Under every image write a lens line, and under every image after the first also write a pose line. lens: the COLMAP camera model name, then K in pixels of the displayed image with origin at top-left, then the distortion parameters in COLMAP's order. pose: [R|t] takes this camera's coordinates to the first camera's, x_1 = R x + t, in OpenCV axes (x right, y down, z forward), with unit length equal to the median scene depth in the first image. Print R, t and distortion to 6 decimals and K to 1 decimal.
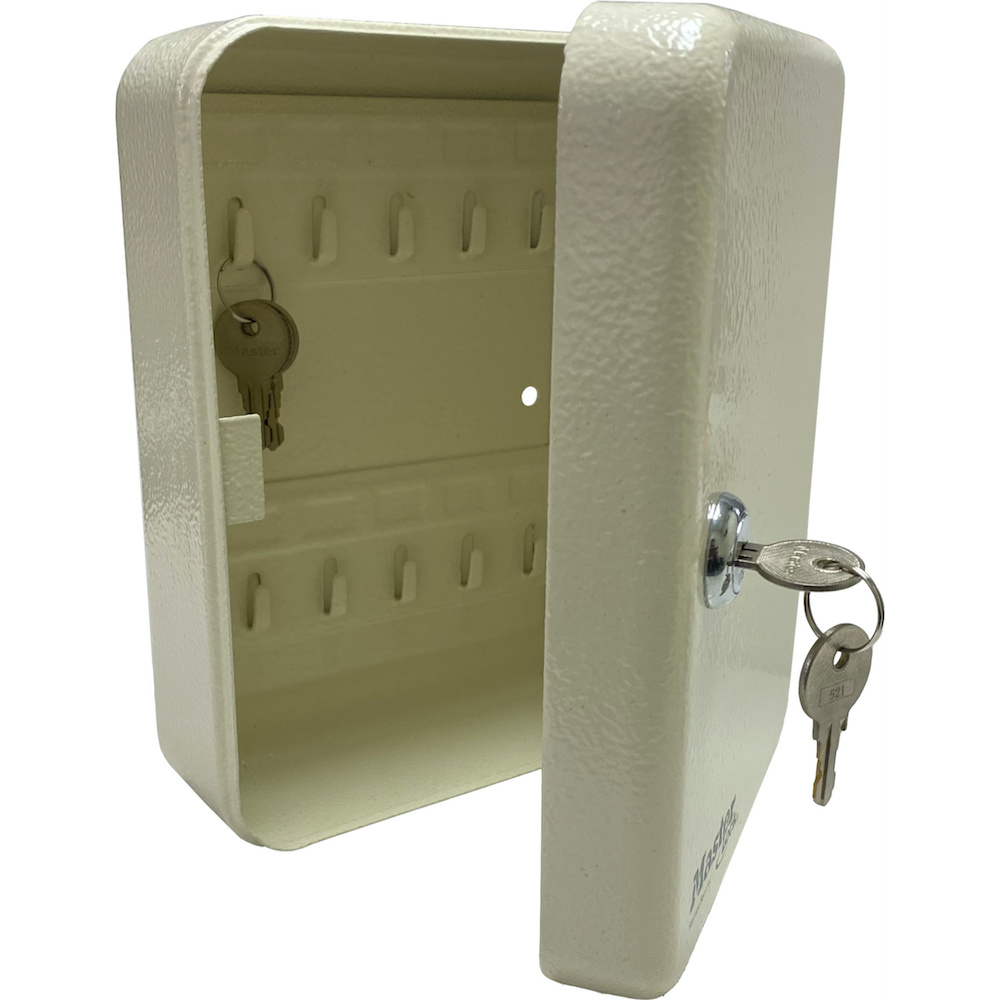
lens RADIAL K [[1391.0, 0, 500.0], [0, 1391.0, 576.6], [0, 0, 1]] dist [-0.002315, 0.055318]
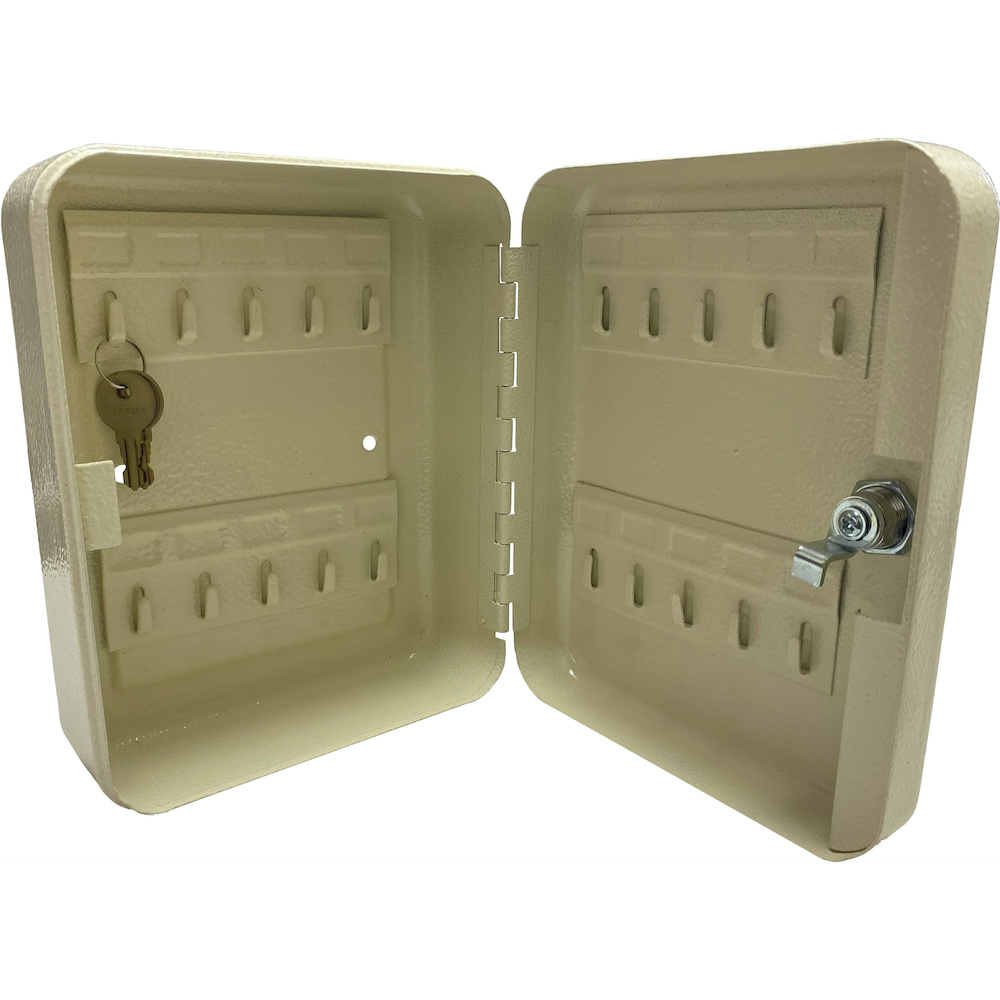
lens RADIAL K [[980.3, 0, 500.0], [0, 980.3, 500.0], [0, 0, 1]] dist [0.090187, -0.021552]
pose [[0.999966, -0.007049, 0.004362, 0.153523], [0.007272, 0.998551, -0.053315, -0.030976], [-0.003979, 0.053344, 0.998568, 0.106773]]
